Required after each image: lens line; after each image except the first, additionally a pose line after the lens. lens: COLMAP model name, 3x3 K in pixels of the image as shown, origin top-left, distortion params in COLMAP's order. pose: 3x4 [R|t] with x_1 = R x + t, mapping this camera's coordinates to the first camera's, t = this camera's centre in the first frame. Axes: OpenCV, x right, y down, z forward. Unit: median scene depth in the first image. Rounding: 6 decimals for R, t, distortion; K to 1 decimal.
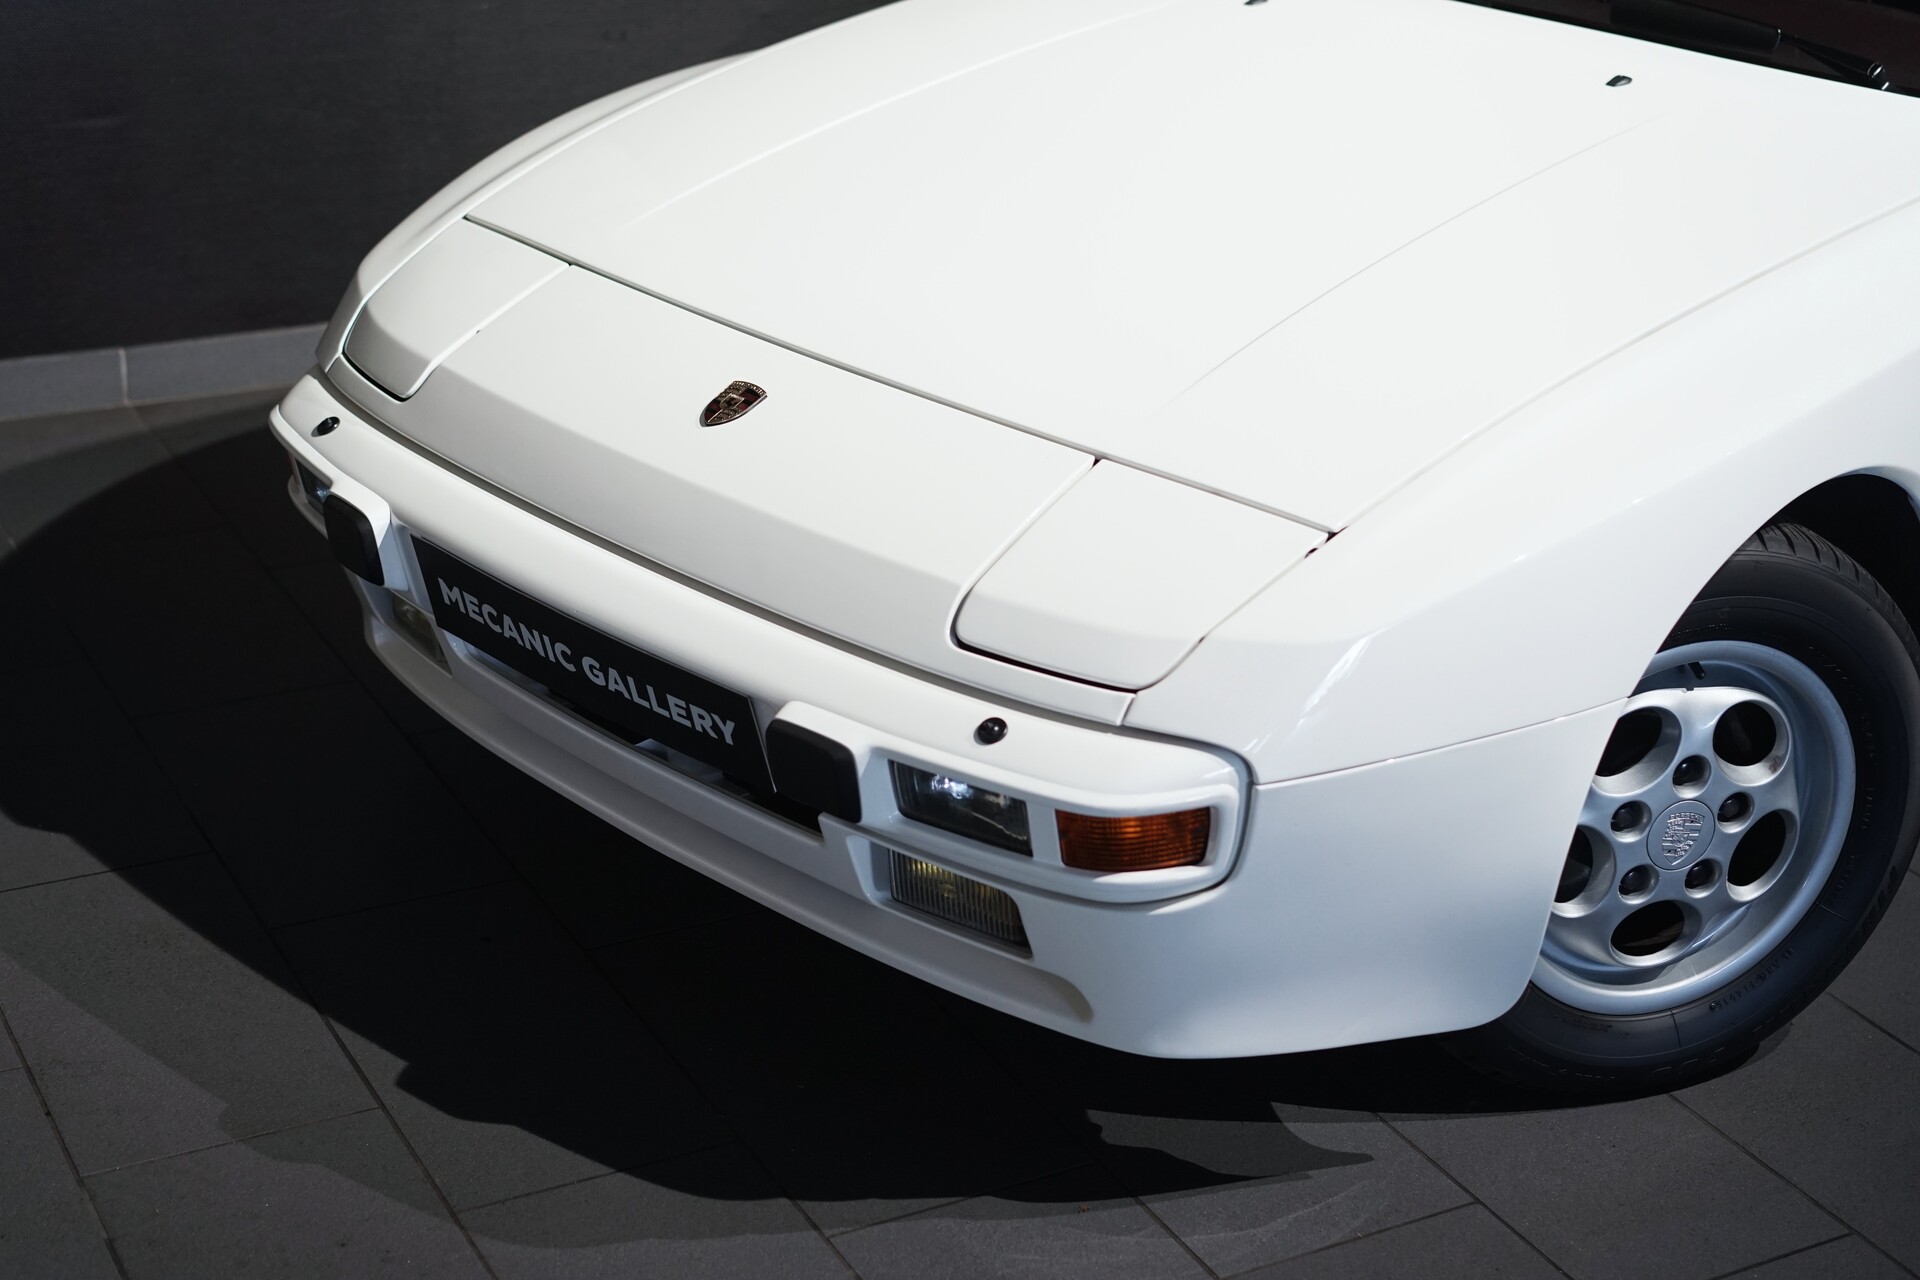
lens RADIAL K [[2990.8, 0, 960.0], [0, 2990.8, 640.0], [0, 0, 1]] dist [-0.005668, -0.006423]
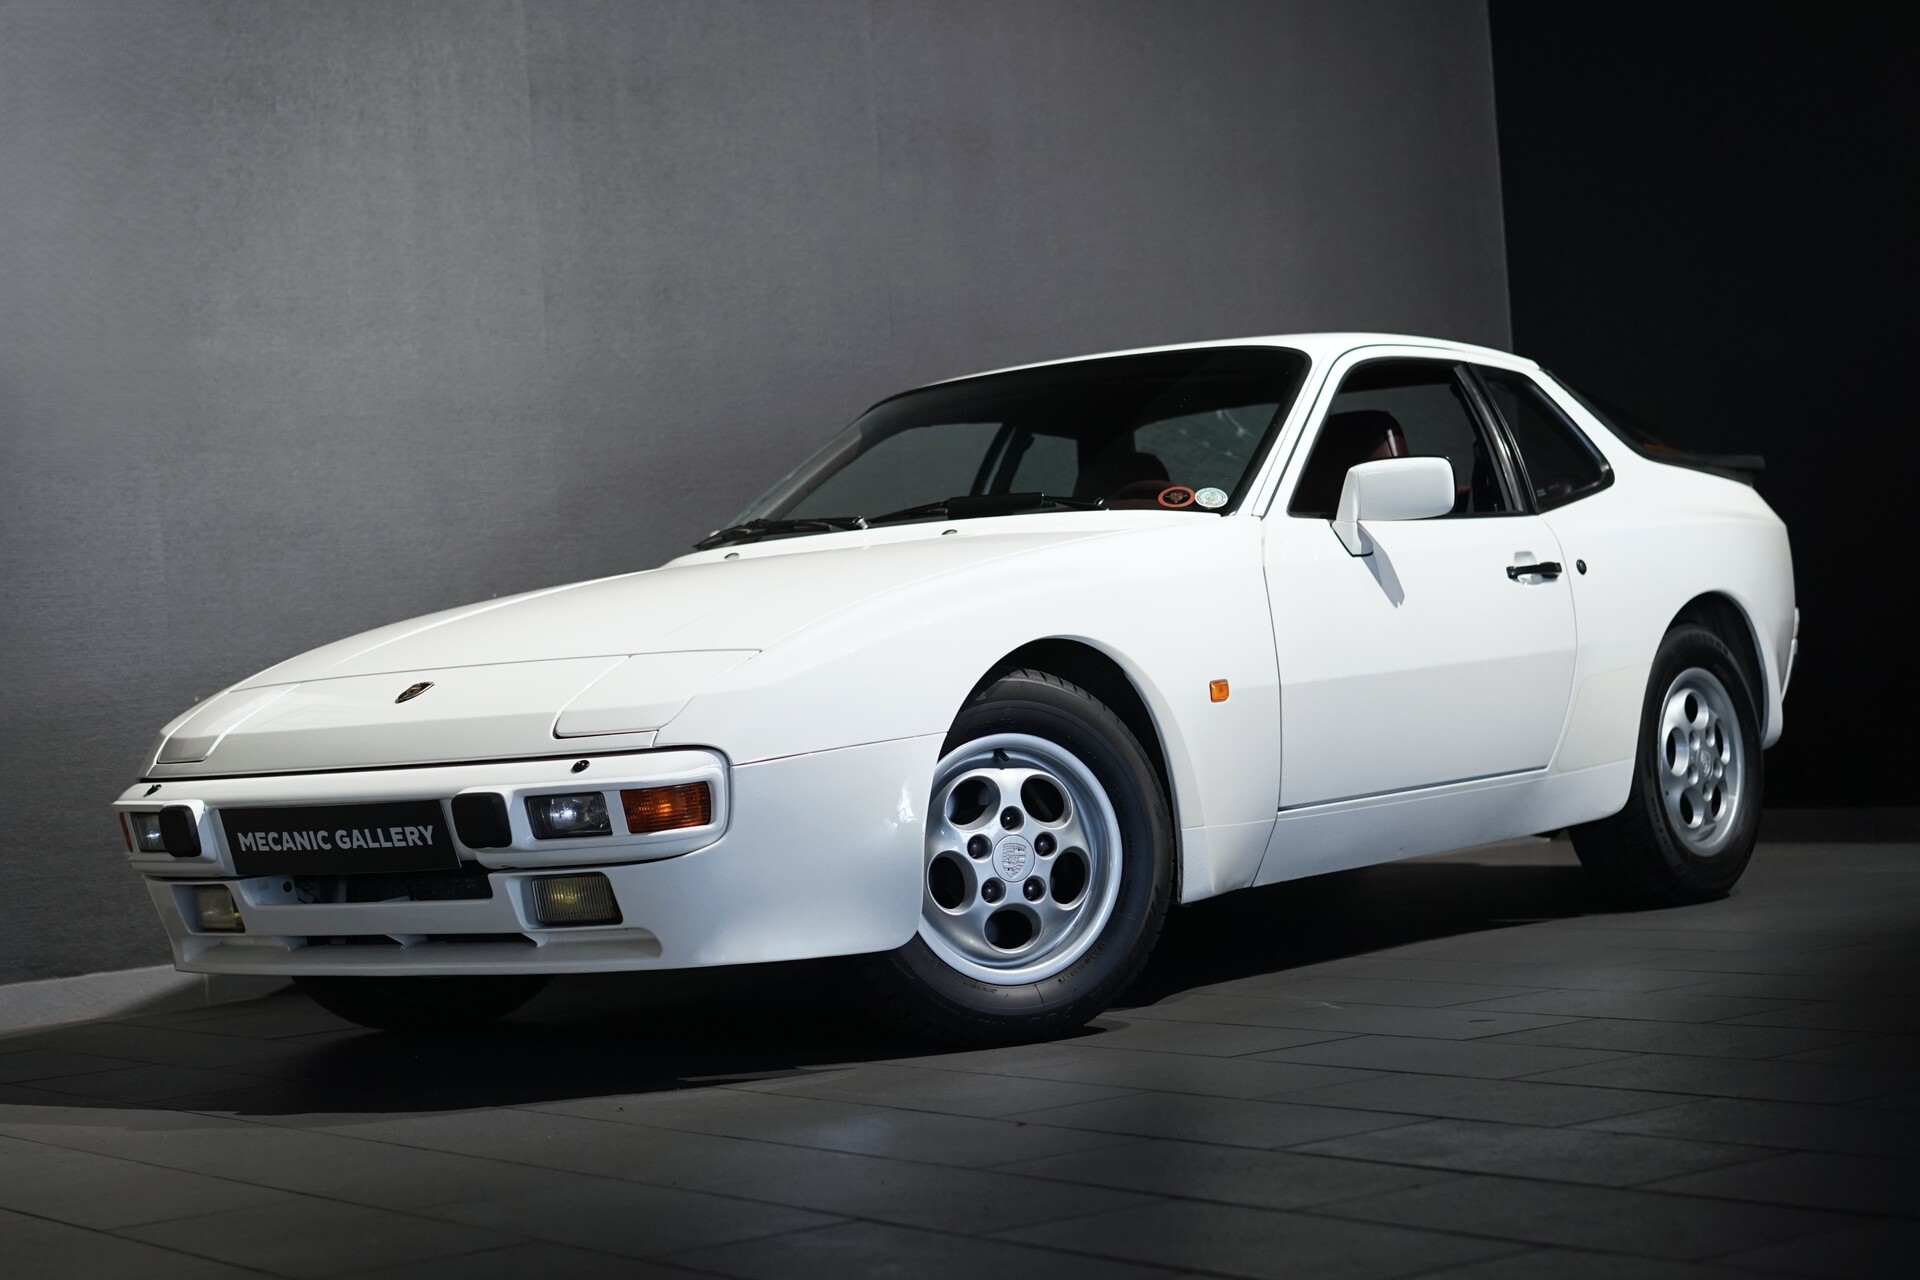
lens RADIAL K [[3482.6, 0, 960.0], [0, 3482.6, 640.0], [0, 0, 1]] dist [0.055361, 0.058048]
pose [[0.986161, -0.112529, 0.121756, -0.009331], [0.152748, 0.902210, -0.403342, 0.737850], [-0.064462, 0.416358, 0.906913, -0.807504]]
